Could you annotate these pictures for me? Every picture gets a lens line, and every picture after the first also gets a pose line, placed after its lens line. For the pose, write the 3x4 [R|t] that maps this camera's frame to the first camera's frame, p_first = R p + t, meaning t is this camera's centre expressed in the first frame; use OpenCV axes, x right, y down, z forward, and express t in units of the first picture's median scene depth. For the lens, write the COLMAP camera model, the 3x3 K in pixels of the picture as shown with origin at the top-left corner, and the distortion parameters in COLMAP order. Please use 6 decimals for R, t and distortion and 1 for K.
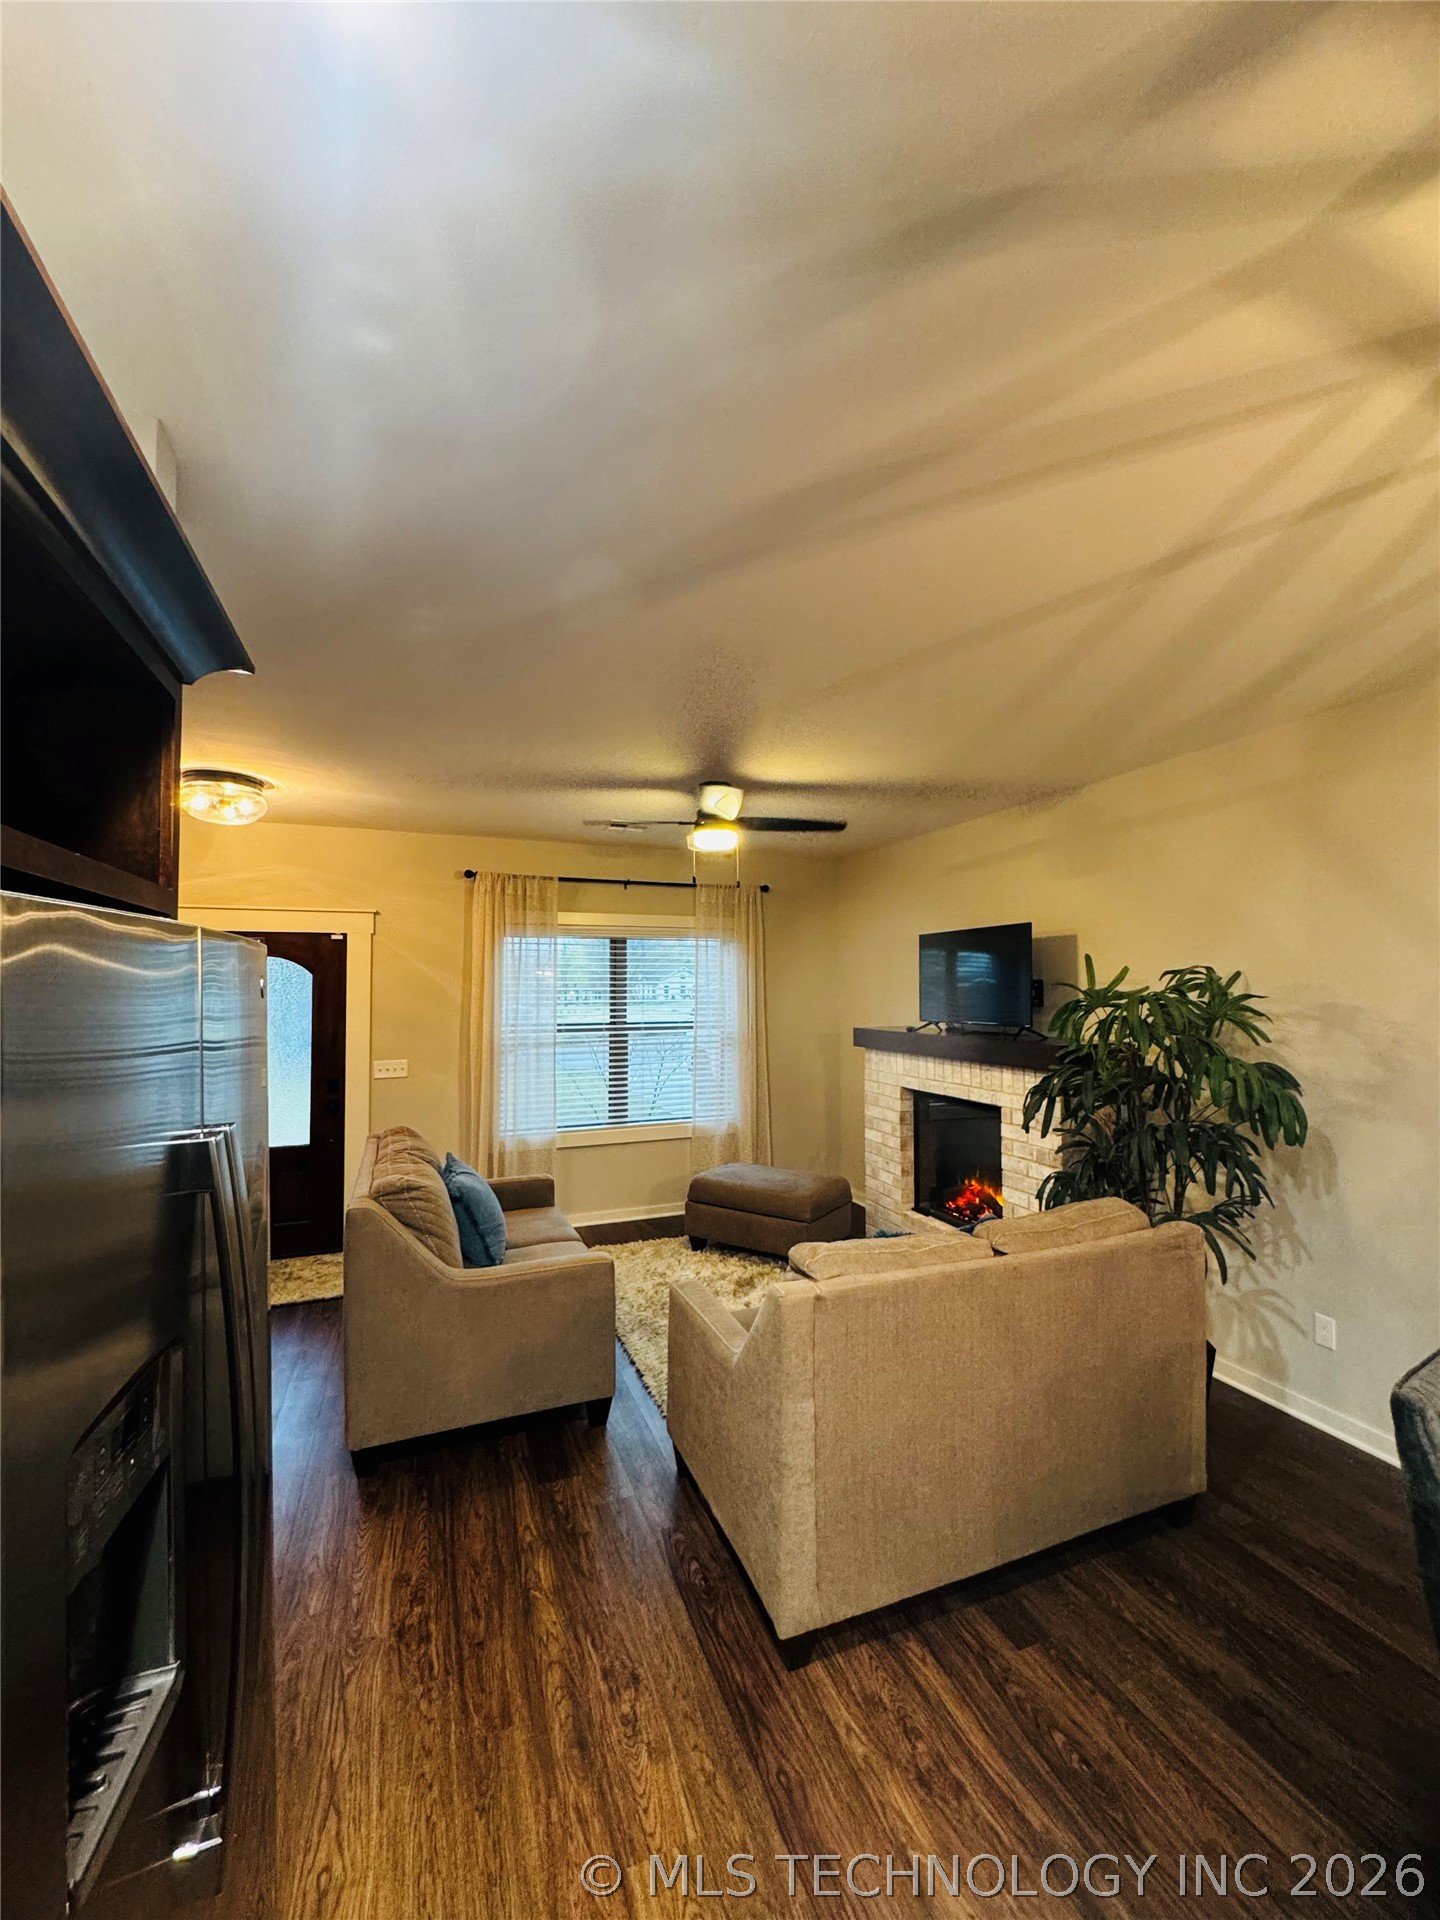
lens RADIAL K [[764.0, 0, 726.4], [0, 764.0, 966.7], [0, 0, 1]] dist [-0.003631, -0.000513]
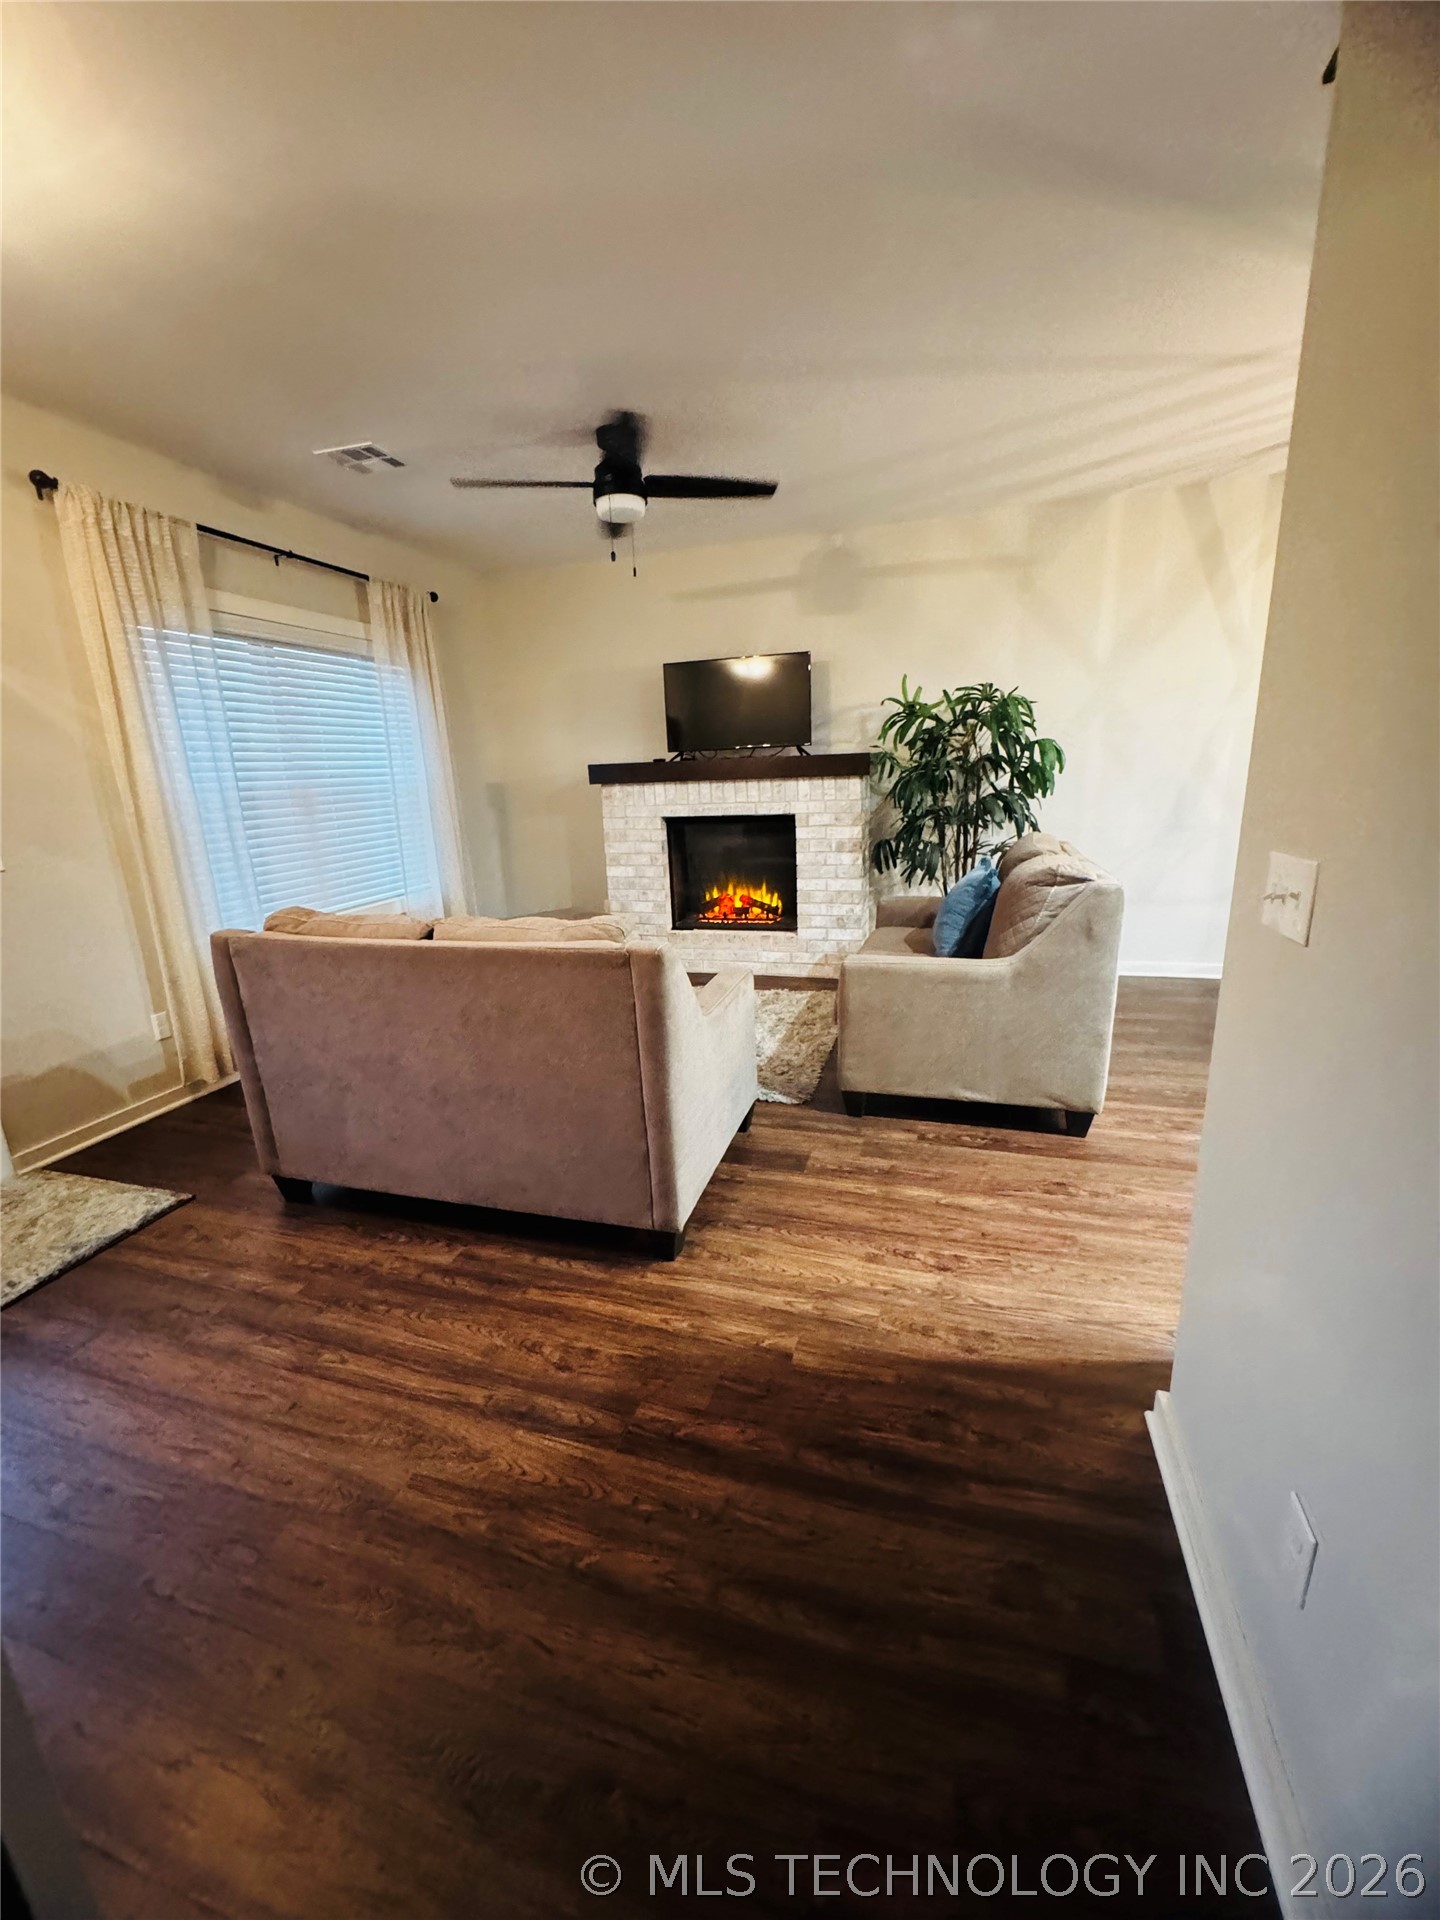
lens RADIAL K [[764.0, 0, 724.6], [0, 764.0, 959.5], [0, 0, 1]] dist [-0.003631, -0.000513]
pose [[0.623222, -0.213567, 0.752319, -0.672356], [0.015112, 0.965098, 0.261452, 0.091723], [-0.781899, -0.151574, 0.604697, 0.336506]]
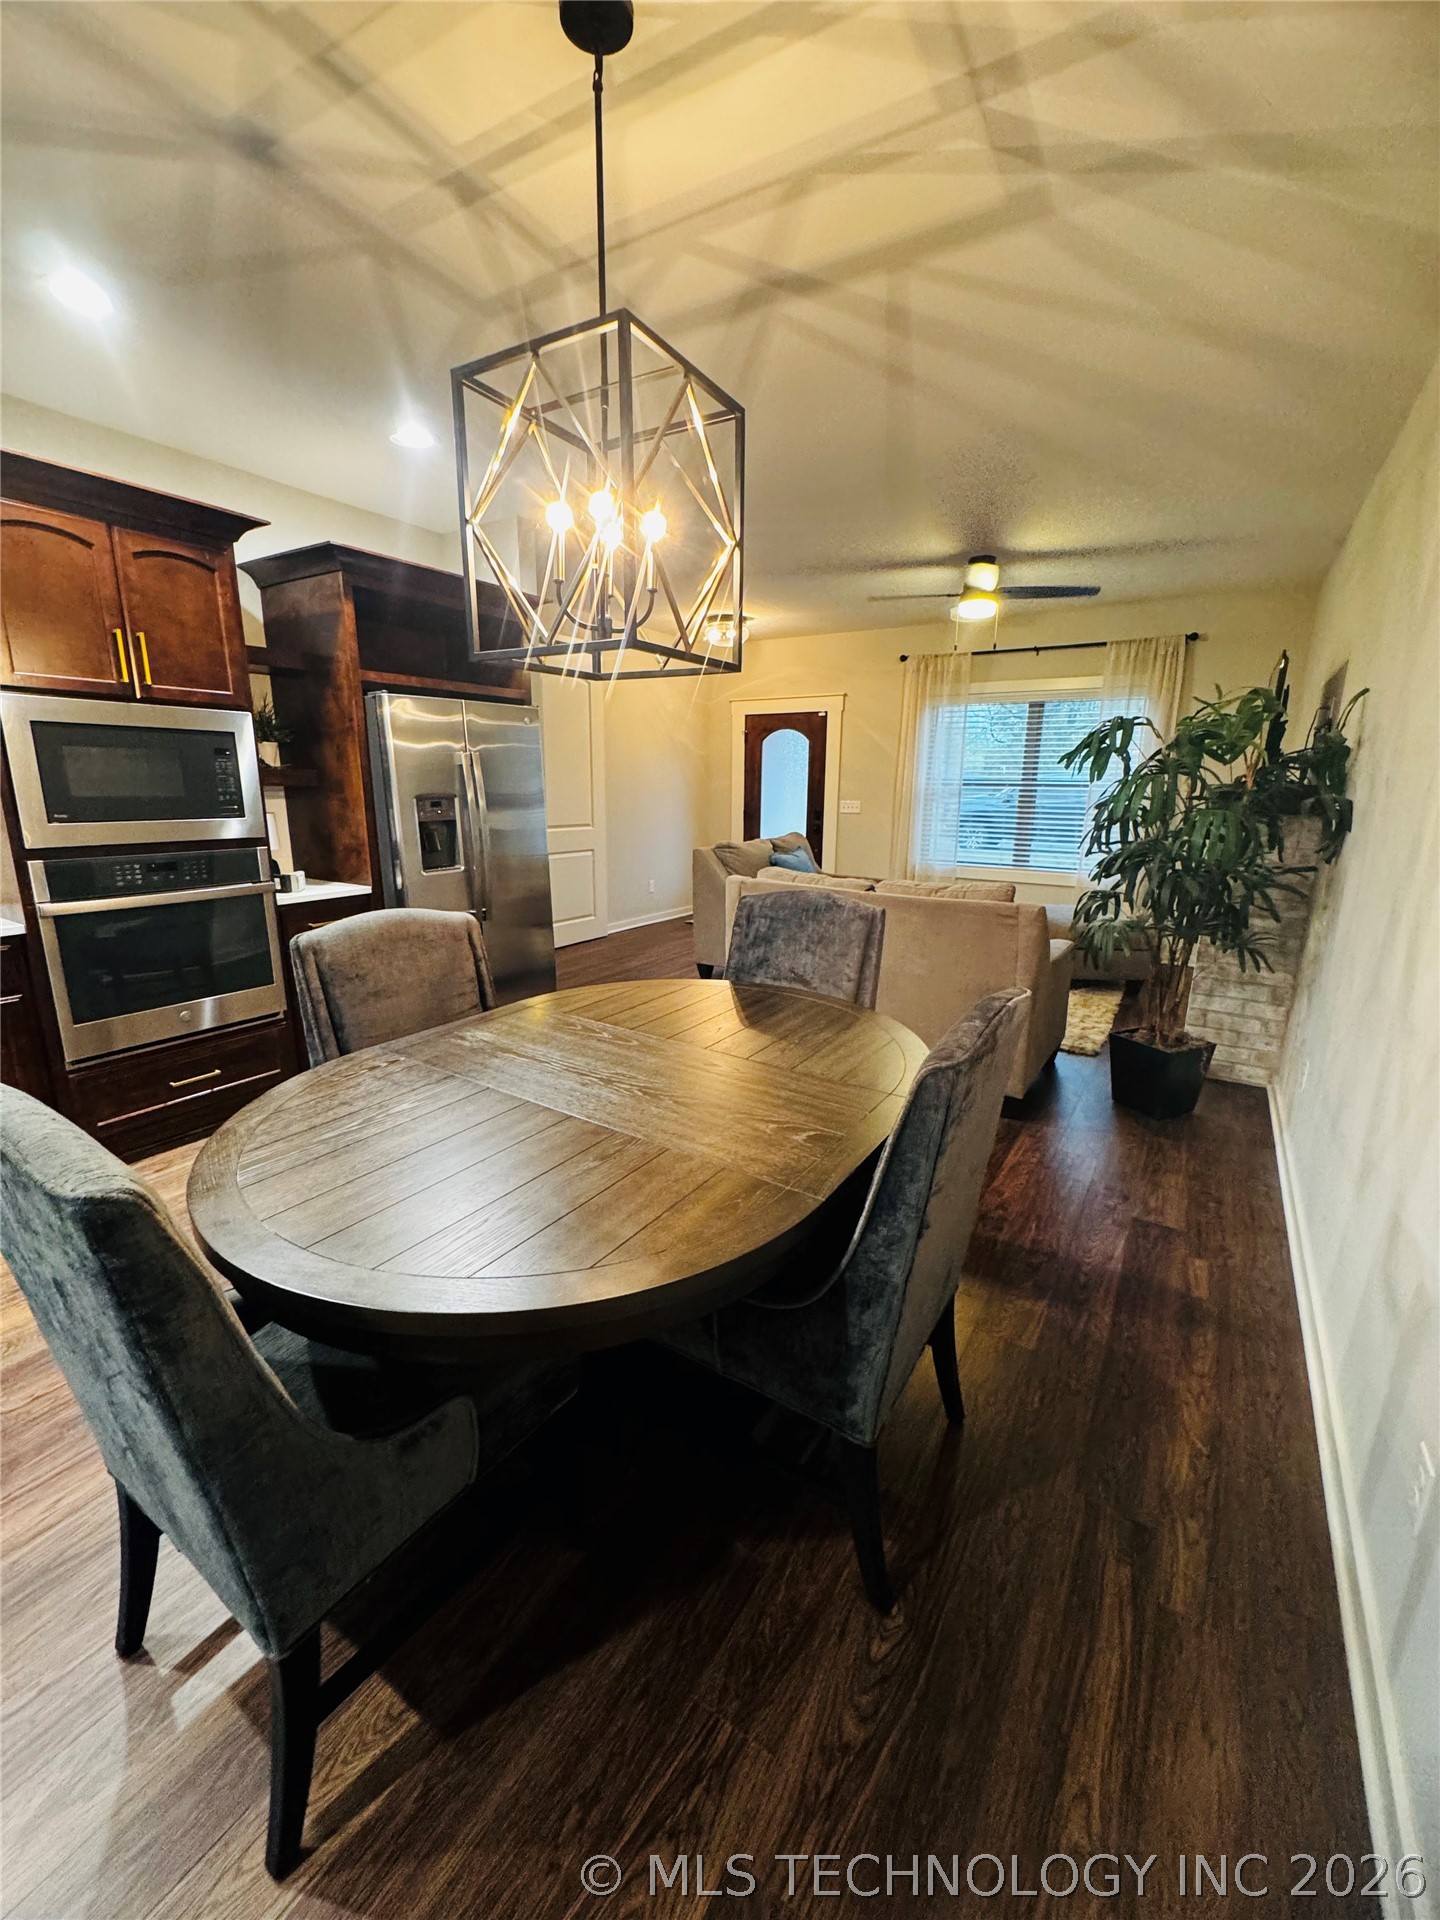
lens RADIAL K [[764.0, 0, 716.8], [0, 764.0, 953.8], [0, 0, 1]] dist [-0.003631, -0.000513]
pose [[0.579158, 0.193675, -0.791875, 0.802211], [0.006682, 0.970209, 0.242179, 0.066617], [0.815188, -0.145551, 0.560610, -0.084161]]
